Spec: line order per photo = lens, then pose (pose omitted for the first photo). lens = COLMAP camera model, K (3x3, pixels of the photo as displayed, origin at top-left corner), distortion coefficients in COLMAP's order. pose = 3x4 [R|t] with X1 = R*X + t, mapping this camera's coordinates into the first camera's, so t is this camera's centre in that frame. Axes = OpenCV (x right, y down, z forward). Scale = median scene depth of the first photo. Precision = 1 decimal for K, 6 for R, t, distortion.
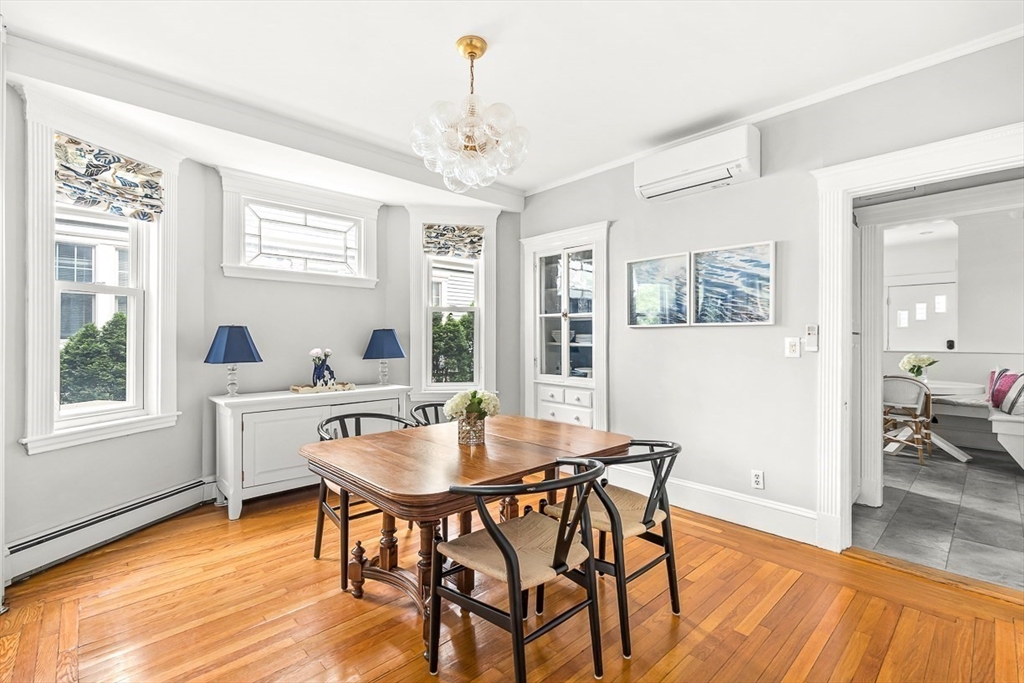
lens RADIAL K [[458.8, 0, 514.4], [0, 458.8, 338.0], [0, 0, 1]] dist [-0.002849, 0.000453]
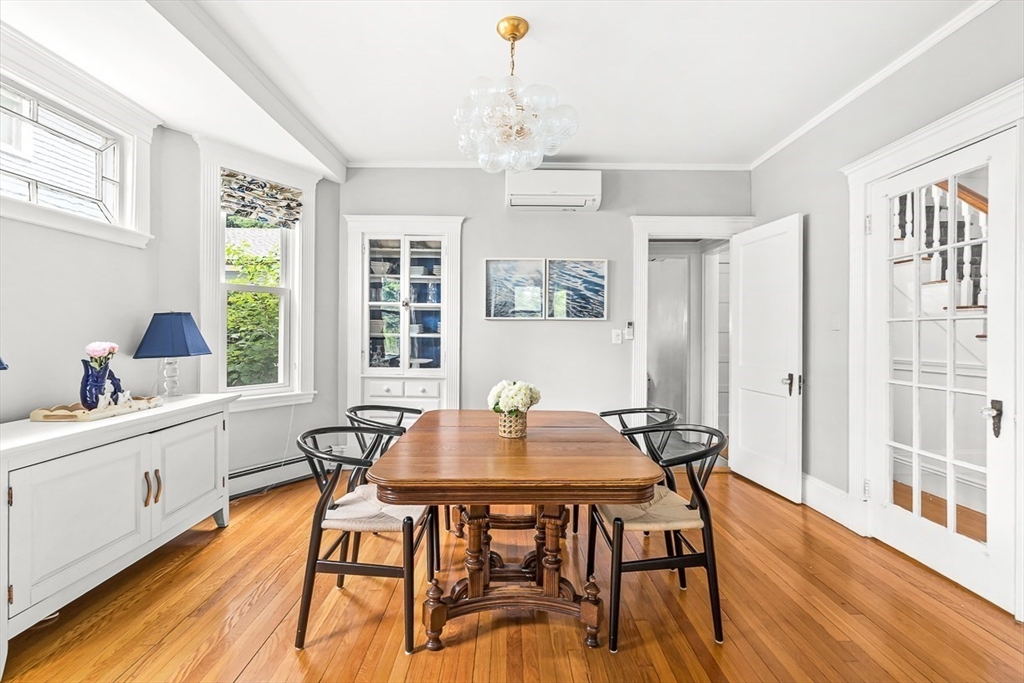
lens RADIAL K [[455.1, 0, 514.5], [0, 455.1, 325.6], [0, 0, 1]] dist [-0.003623, -0.000034]
pose [[0.678754, 0.013051, 0.734249, -0.486151], [-0.007950, 0.999914, -0.010424, 0.003069], [-0.734322, 0.001238, 0.678800, 0.212804]]
